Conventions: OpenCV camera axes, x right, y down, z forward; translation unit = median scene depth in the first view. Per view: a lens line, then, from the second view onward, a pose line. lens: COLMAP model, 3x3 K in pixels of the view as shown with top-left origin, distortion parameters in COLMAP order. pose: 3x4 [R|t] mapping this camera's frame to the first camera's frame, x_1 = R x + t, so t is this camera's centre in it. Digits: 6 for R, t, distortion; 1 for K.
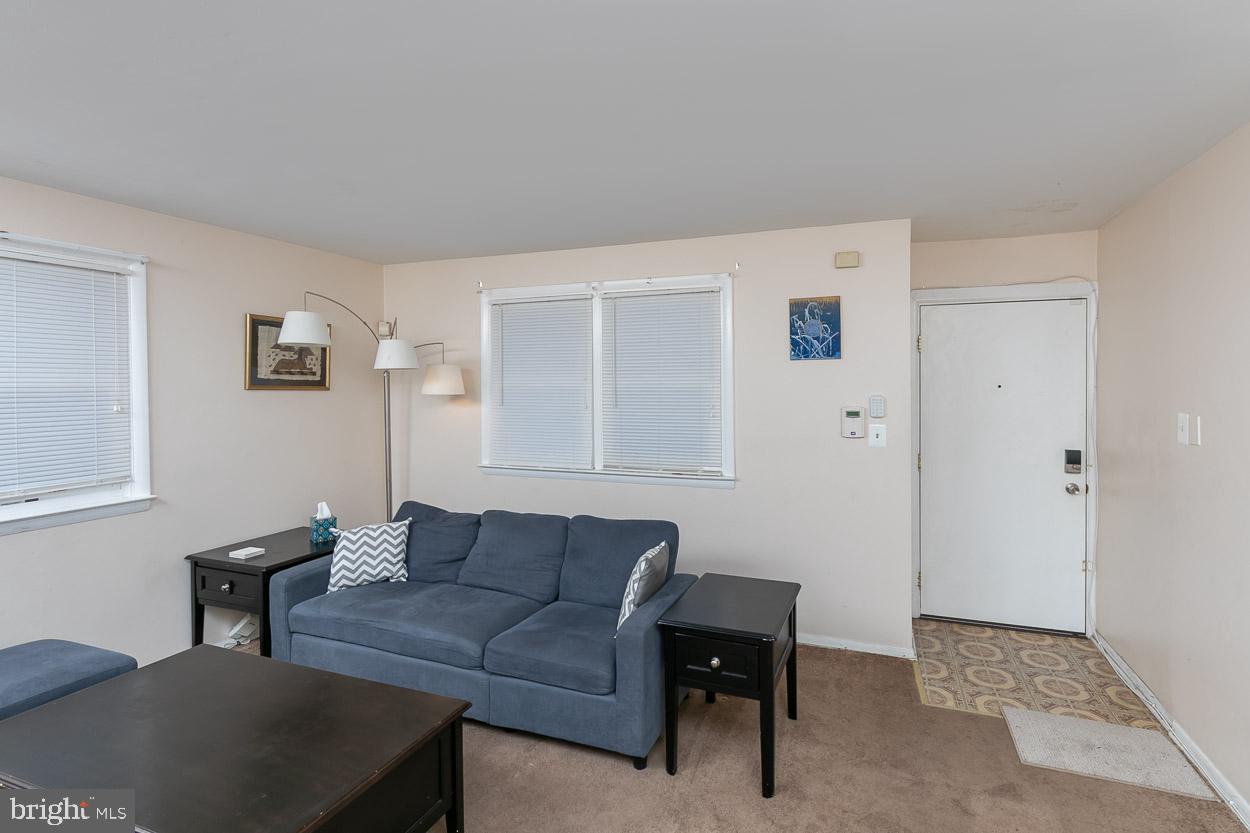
lens RADIAL K [[578.4, 0, 673.5], [0, 578.4, 389.9], [0, 0, 1]] dist [-0.002288, 0.000141]
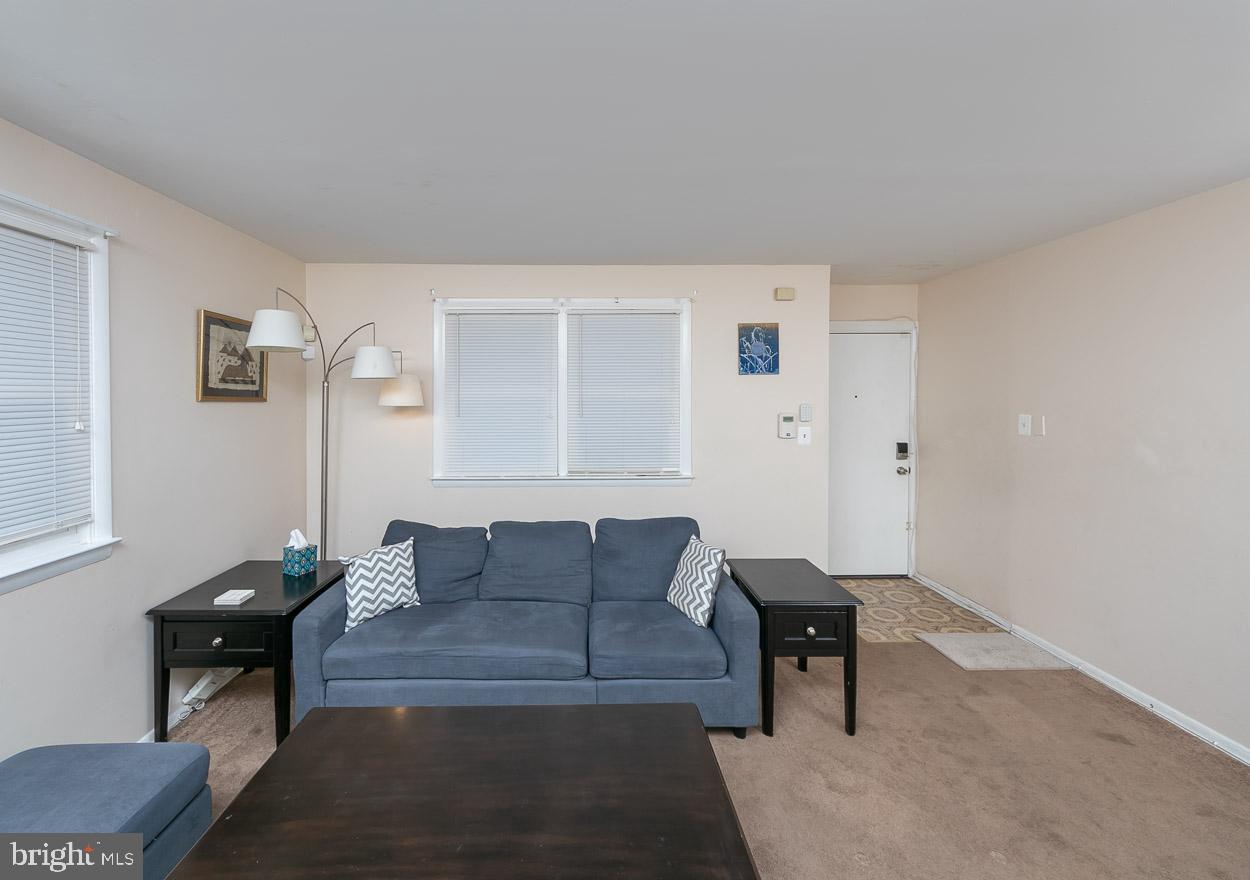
lens RADIAL K [[515.5, 0, 589.2], [0, 515.5, 399.9], [0, 0, 1]] dist [-0.003370, -0.000608]
pose [[0.937614, -0.003022, 0.347664, -0.482218], [0.003814, 0.999991, -0.001592, 0.000924], [-0.347656, 0.002819, 0.937618, 0.117865]]
